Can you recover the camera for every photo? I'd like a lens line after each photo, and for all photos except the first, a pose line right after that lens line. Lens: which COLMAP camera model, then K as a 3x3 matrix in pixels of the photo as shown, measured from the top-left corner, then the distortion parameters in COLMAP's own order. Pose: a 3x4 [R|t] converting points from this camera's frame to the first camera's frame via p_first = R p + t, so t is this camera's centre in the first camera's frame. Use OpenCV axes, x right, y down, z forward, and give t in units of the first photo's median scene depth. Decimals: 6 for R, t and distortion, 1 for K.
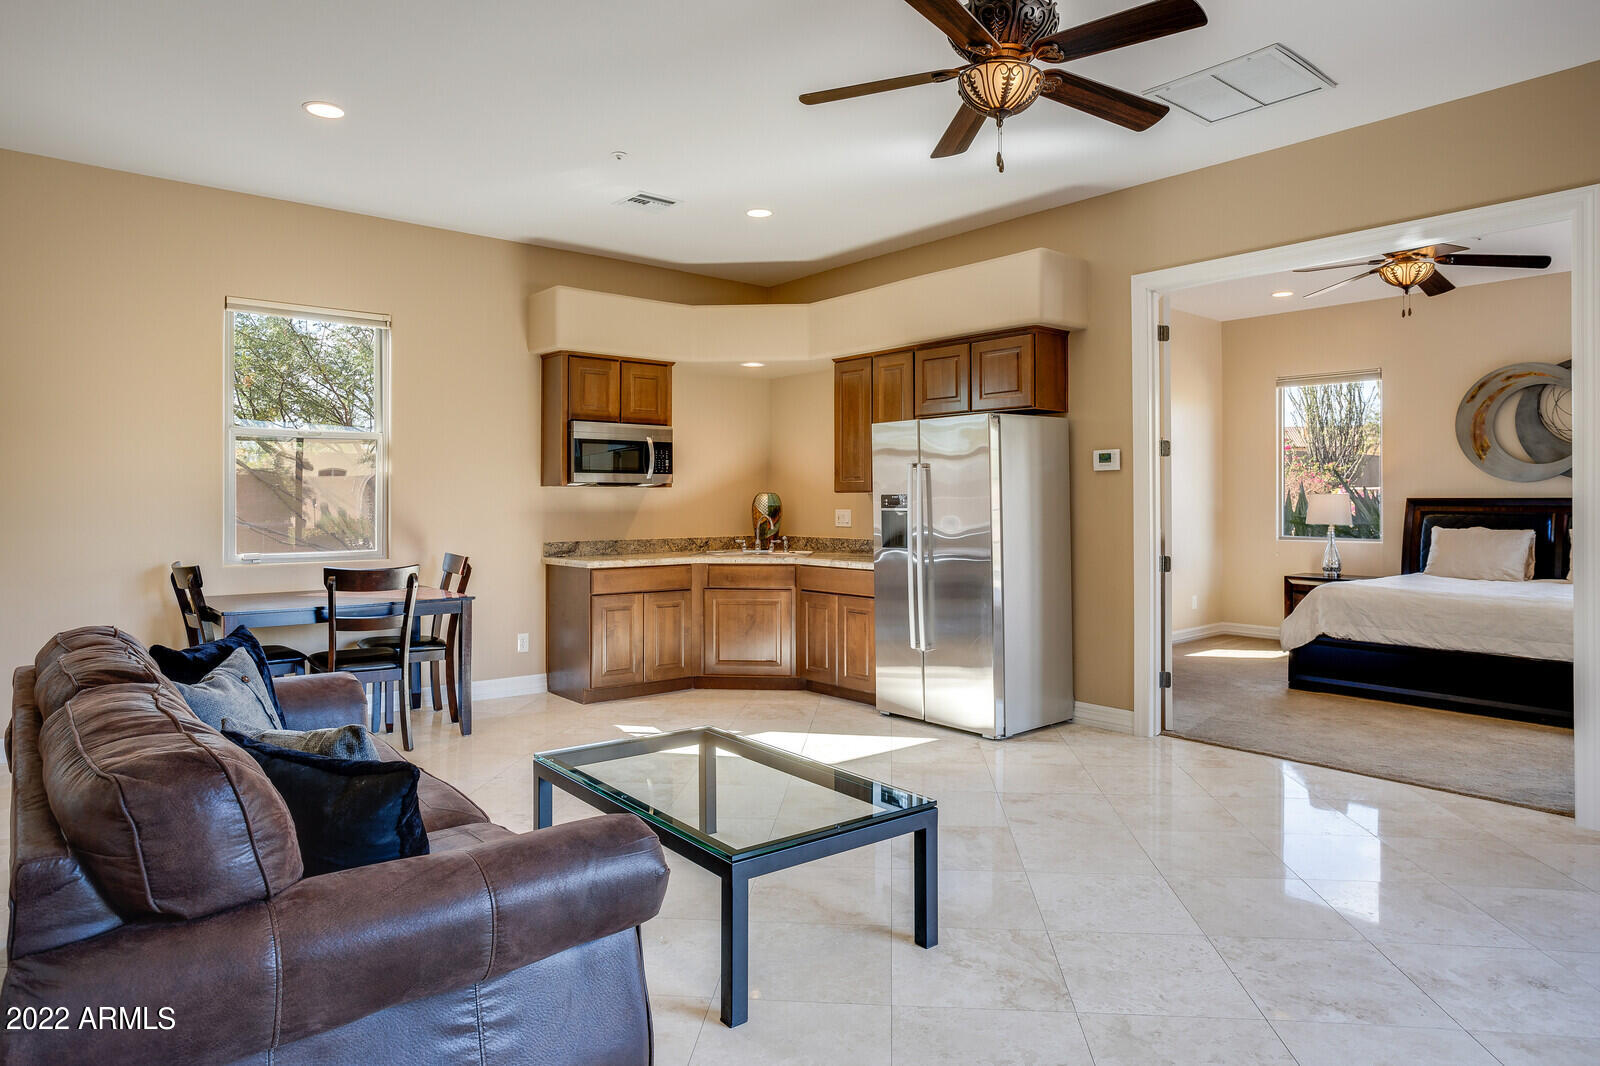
lens RADIAL K [[998.6, 0, 781.1], [0, 998.6, 500.0], [0, 0, 1]] dist [-0.006641, 0.003186]
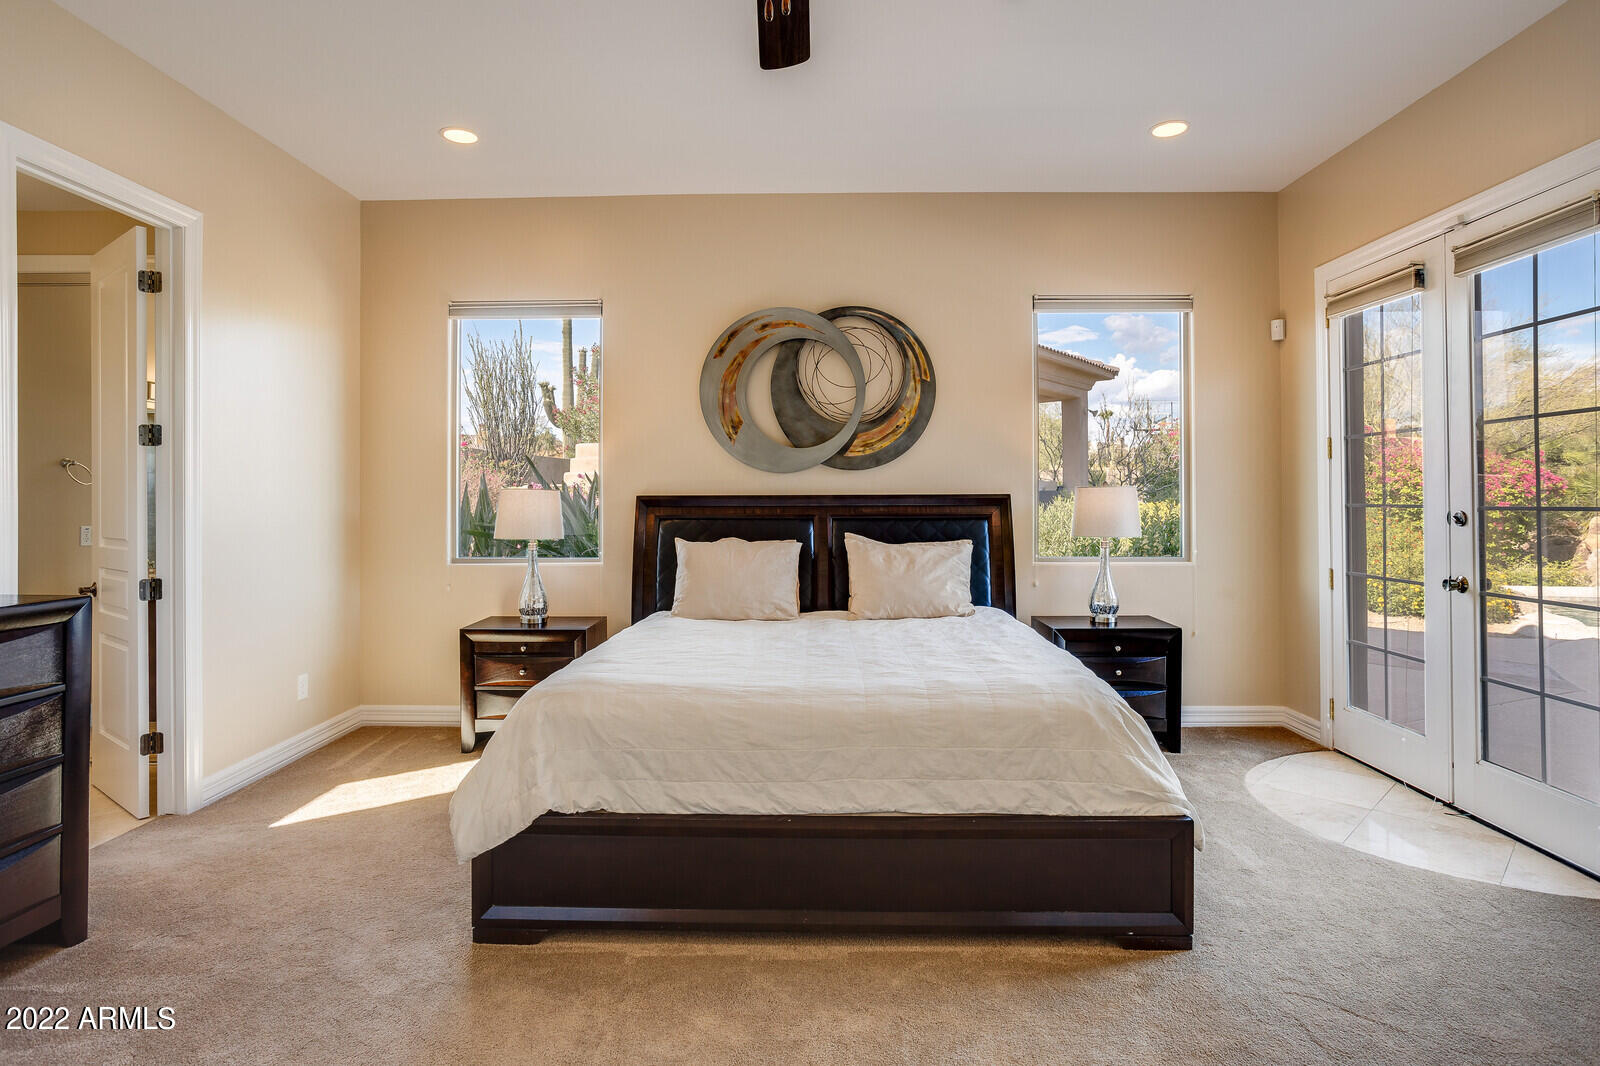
lens RADIAL K [[808.6, 0, 789.3], [0, 808.6, 489.9], [0, 0, 1]] dist [-0.031101, -0.000428]
pose [[0.655309, 0.007184, 0.755326, 0.276977], [0.001929, 0.999936, -0.011184, 0.000360], [-0.755358, 0.008786, 0.655253, 0.549217]]
